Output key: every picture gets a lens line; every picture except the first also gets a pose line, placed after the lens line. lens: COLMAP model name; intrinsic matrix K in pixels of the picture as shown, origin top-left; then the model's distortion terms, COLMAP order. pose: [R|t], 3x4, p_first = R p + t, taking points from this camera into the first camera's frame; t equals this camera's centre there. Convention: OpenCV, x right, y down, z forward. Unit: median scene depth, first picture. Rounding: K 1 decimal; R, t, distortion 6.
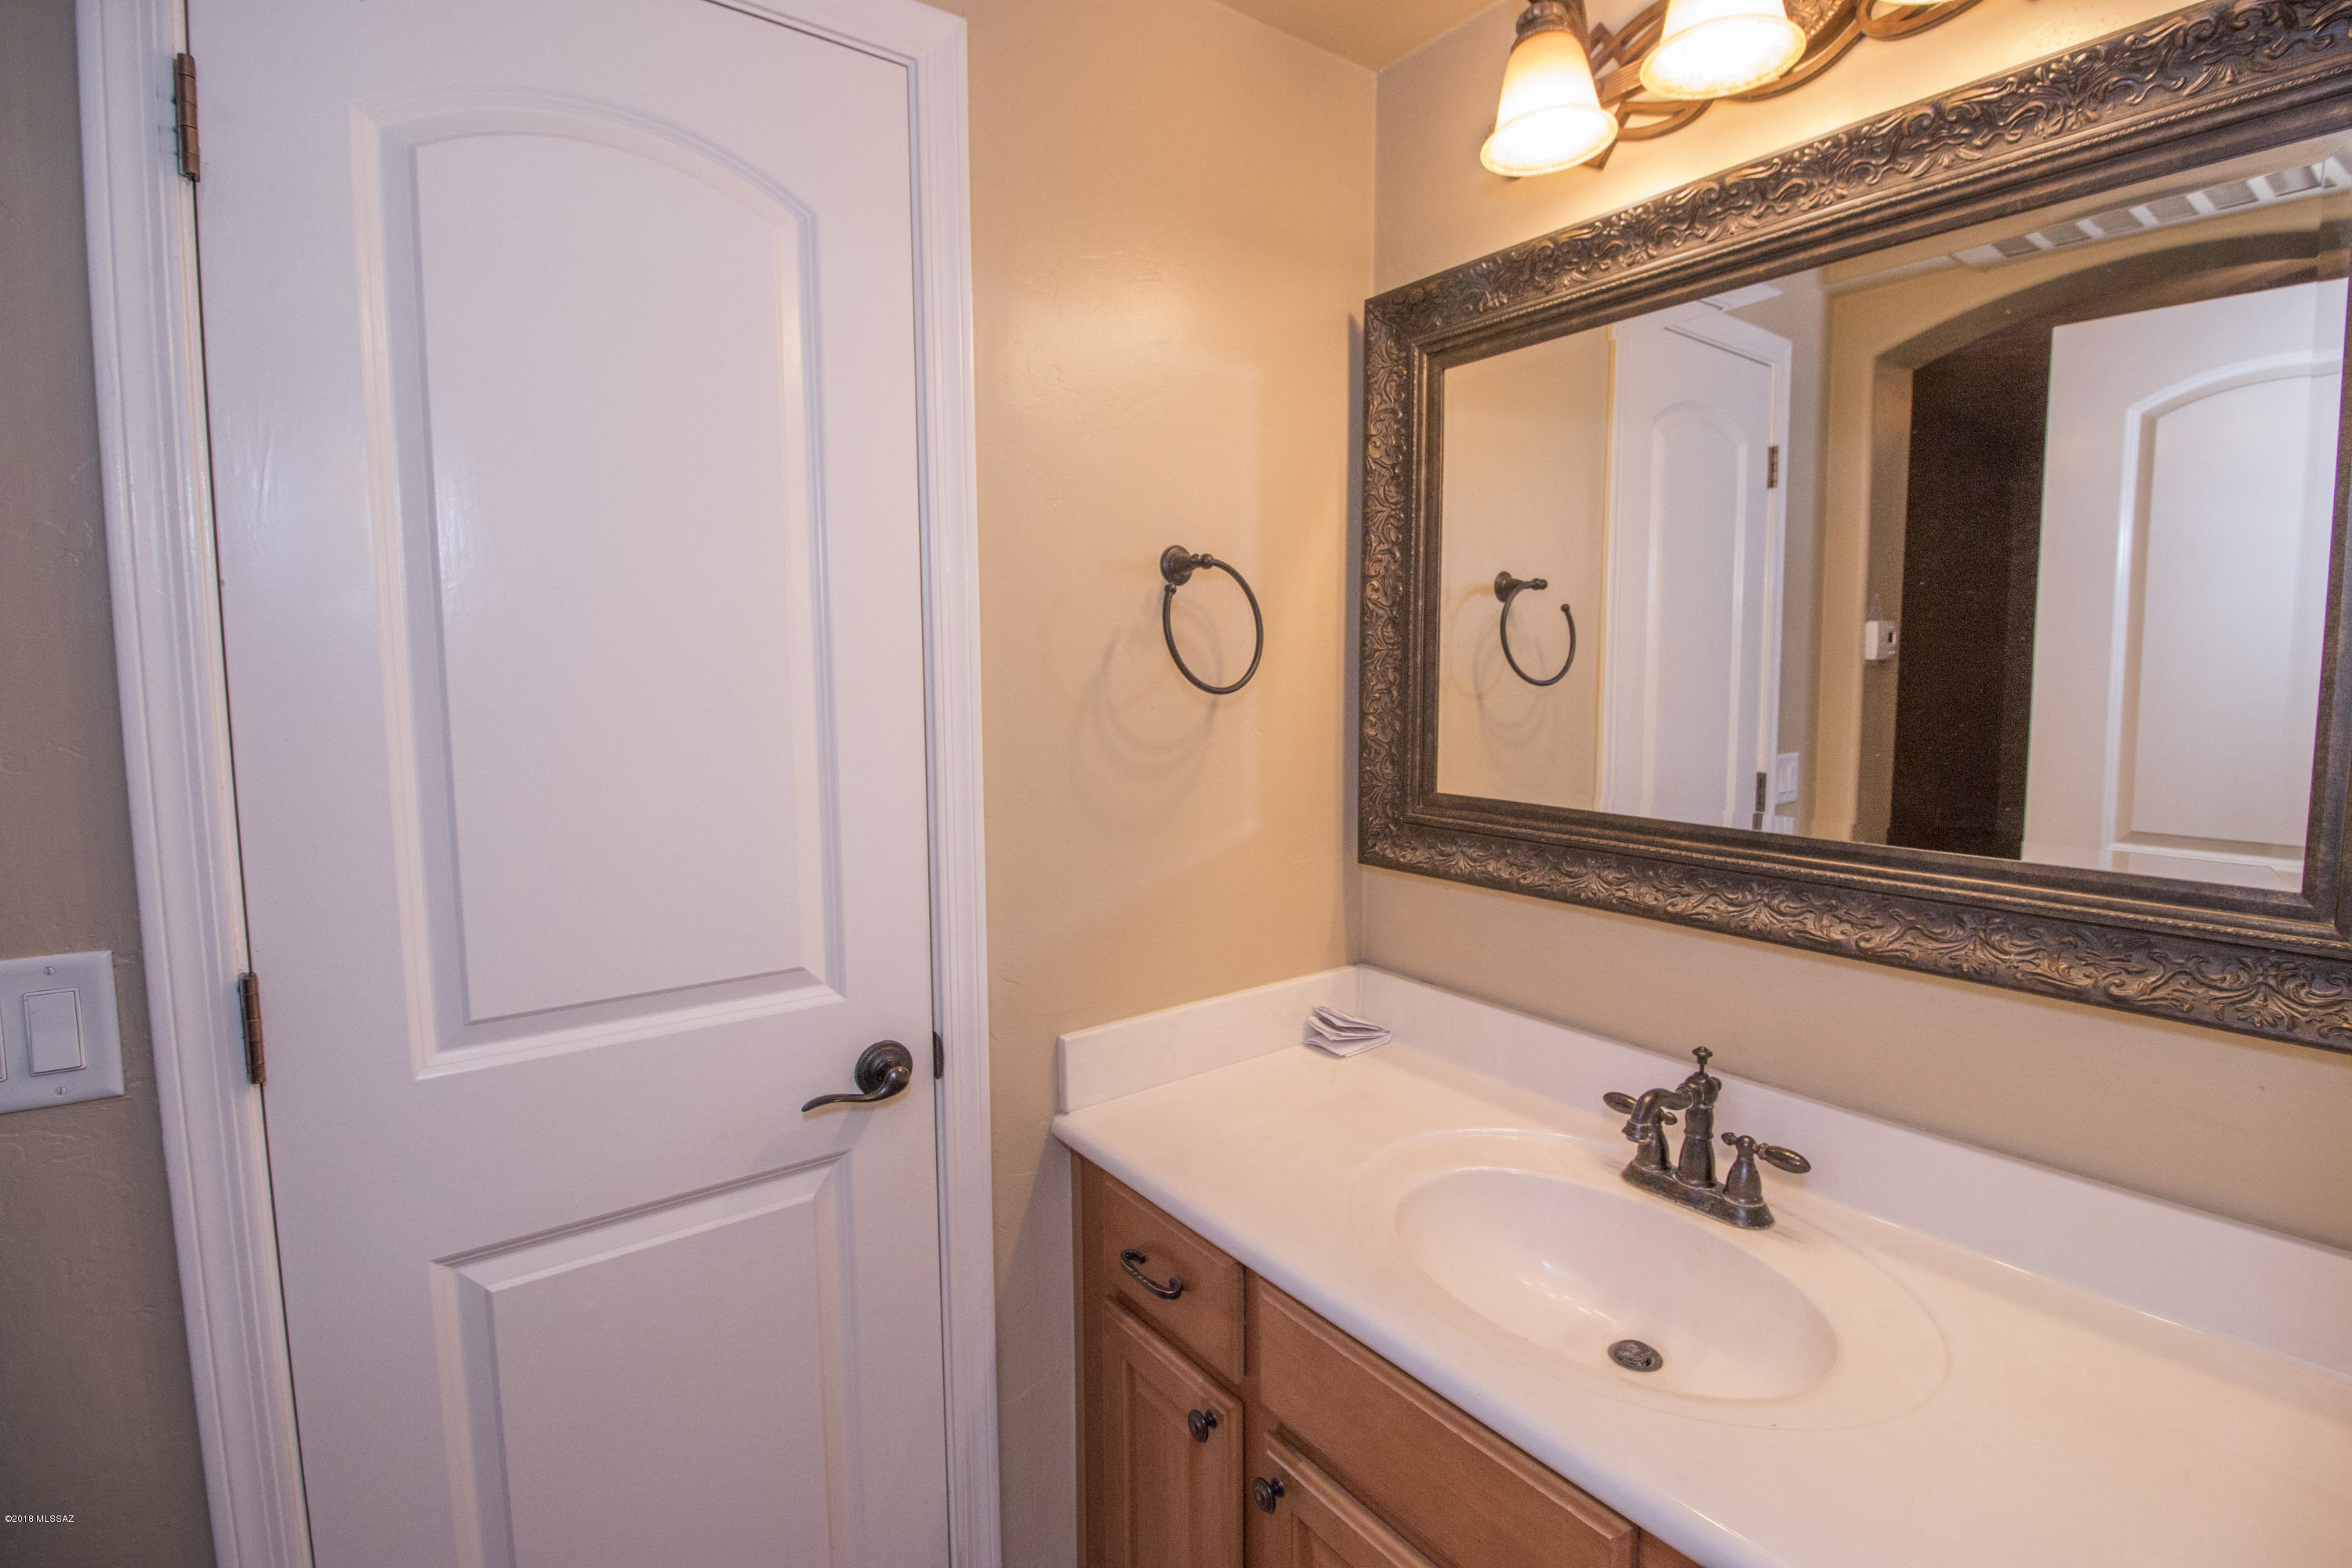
lens RADIAL K [[1097.6, 0, 1182.9], [0, 1097.6, 783.2], [0, 0, 1]] dist [0.006422, -0.013837]
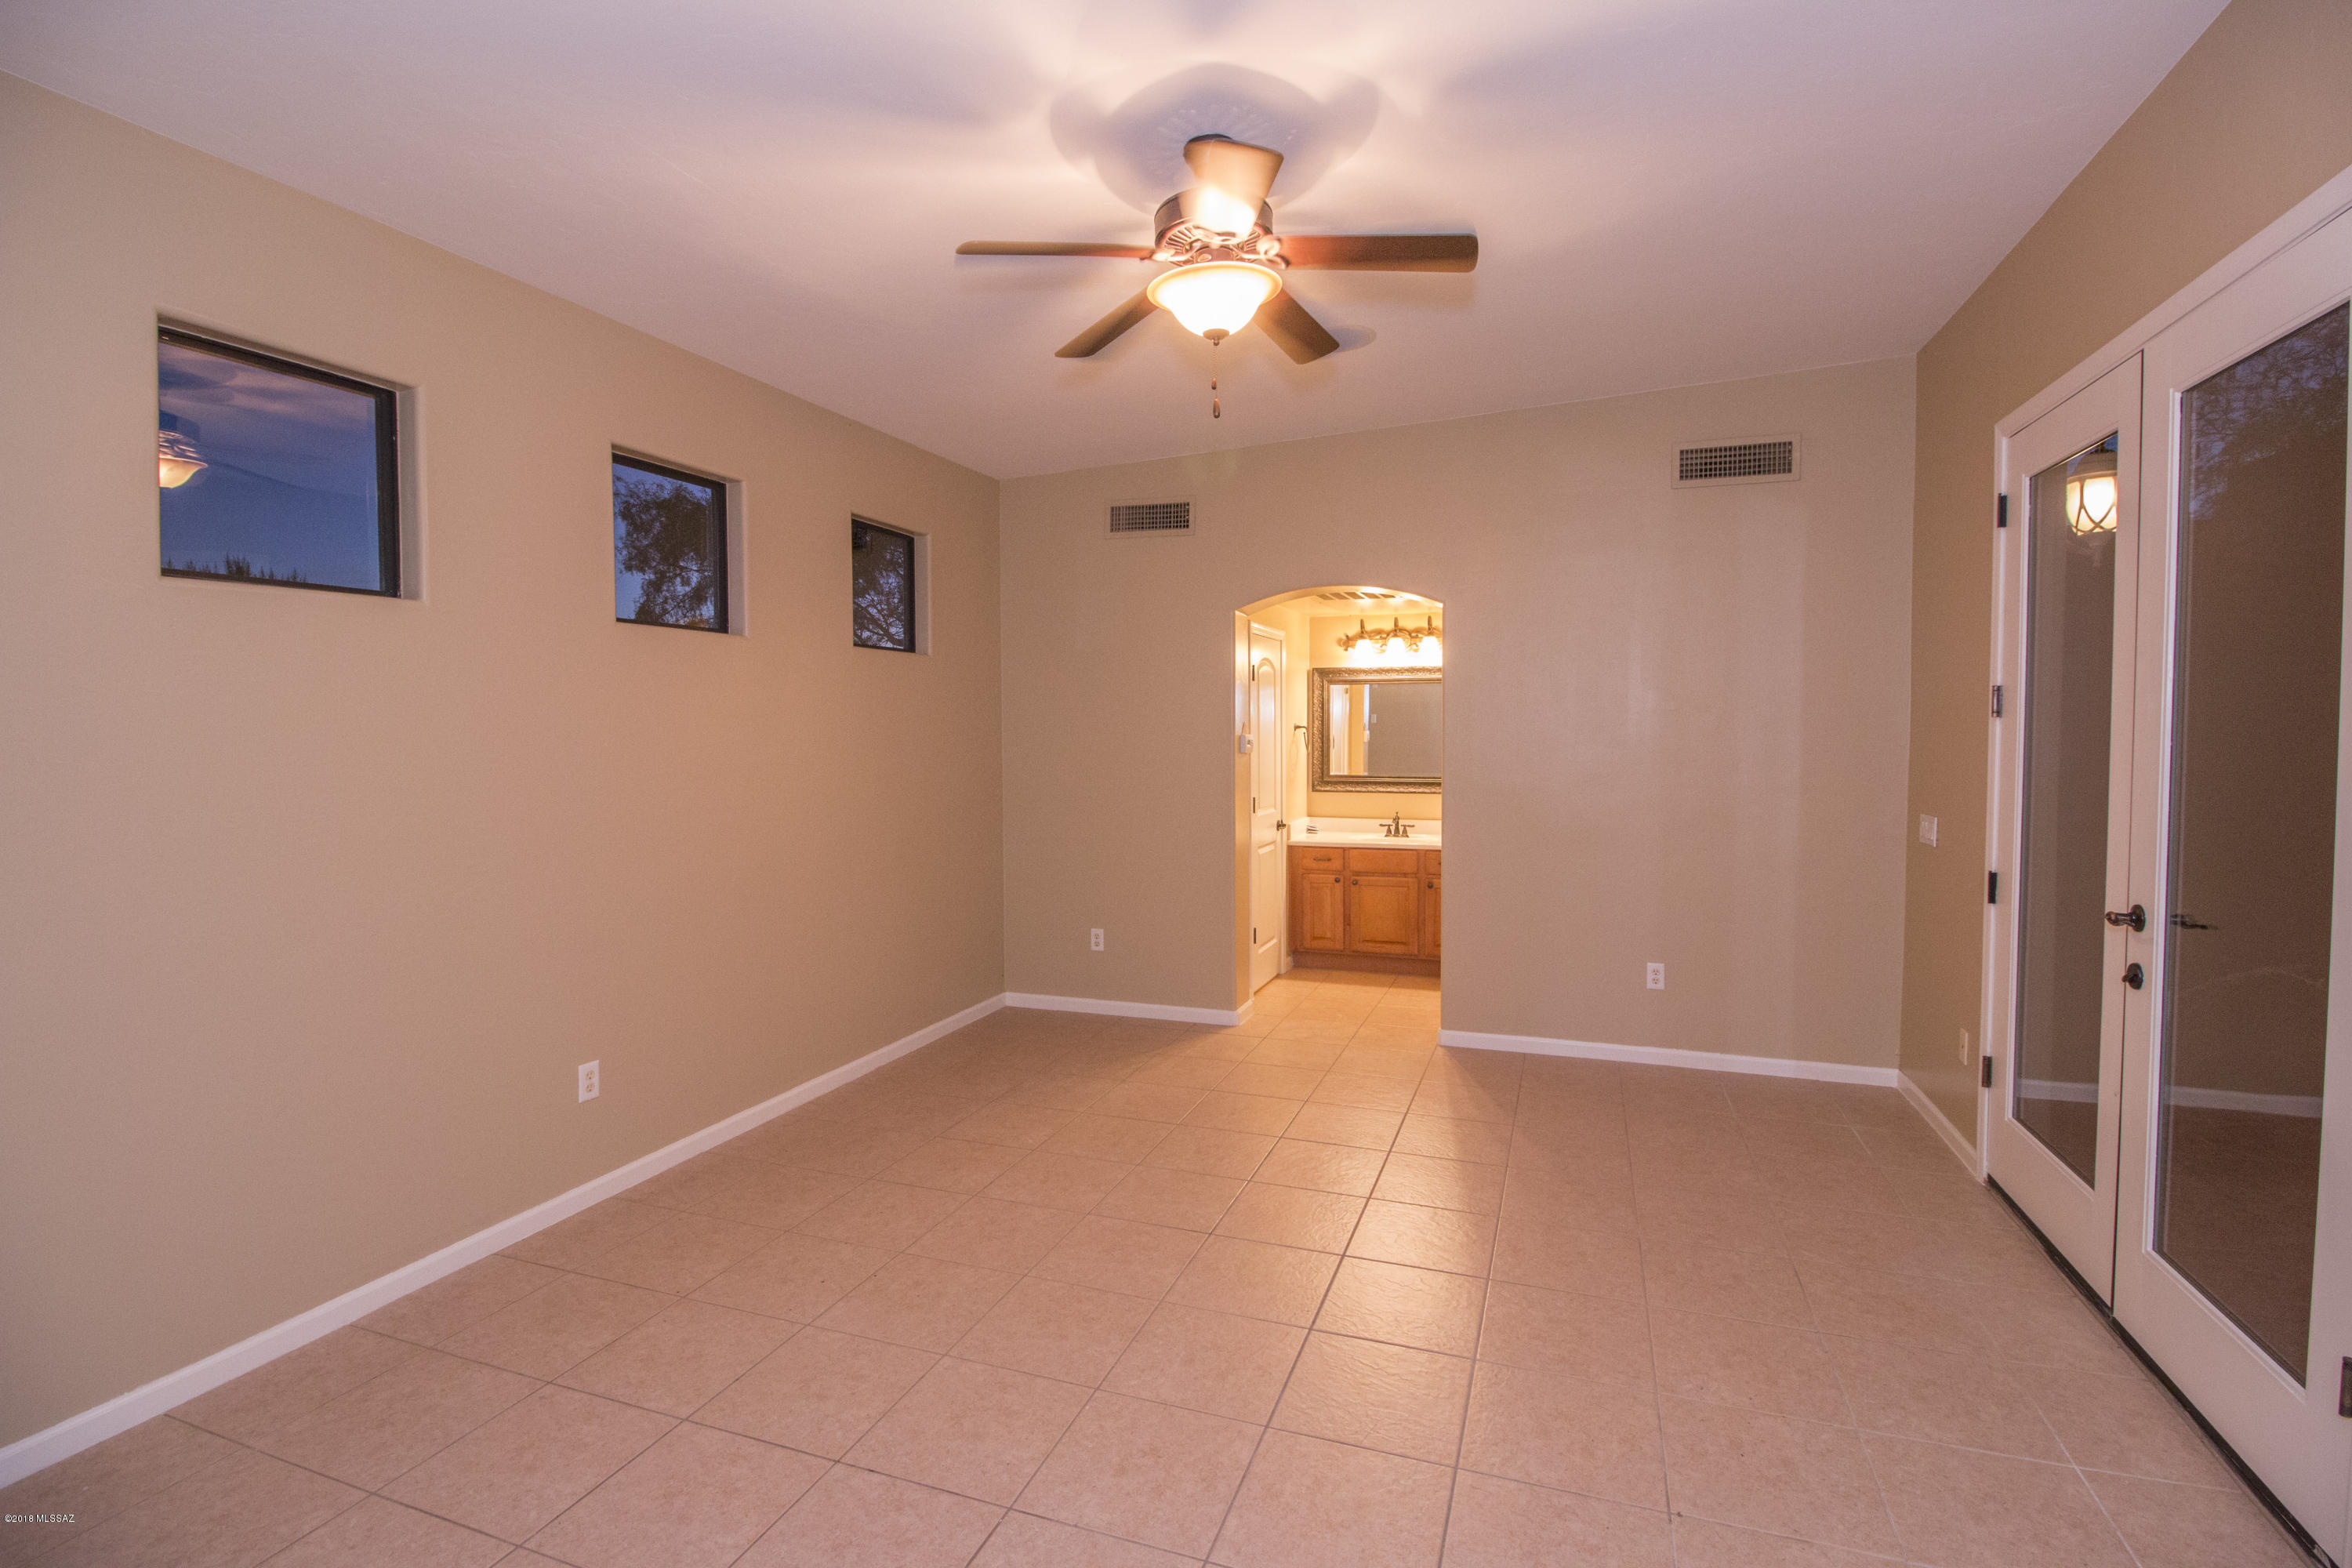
lens RADIAL K [[1097.6, 0, 1176.5], [0, 1097.6, 777.9], [0, 0, 1]] dist [0.006422, -0.013837]
pose [[0.847890, -0.013046, 0.530011, -2.763294], [0.039918, 0.998430, -0.039285, 0.177051], [-0.528667, 0.054466, 0.847080, -2.565339]]
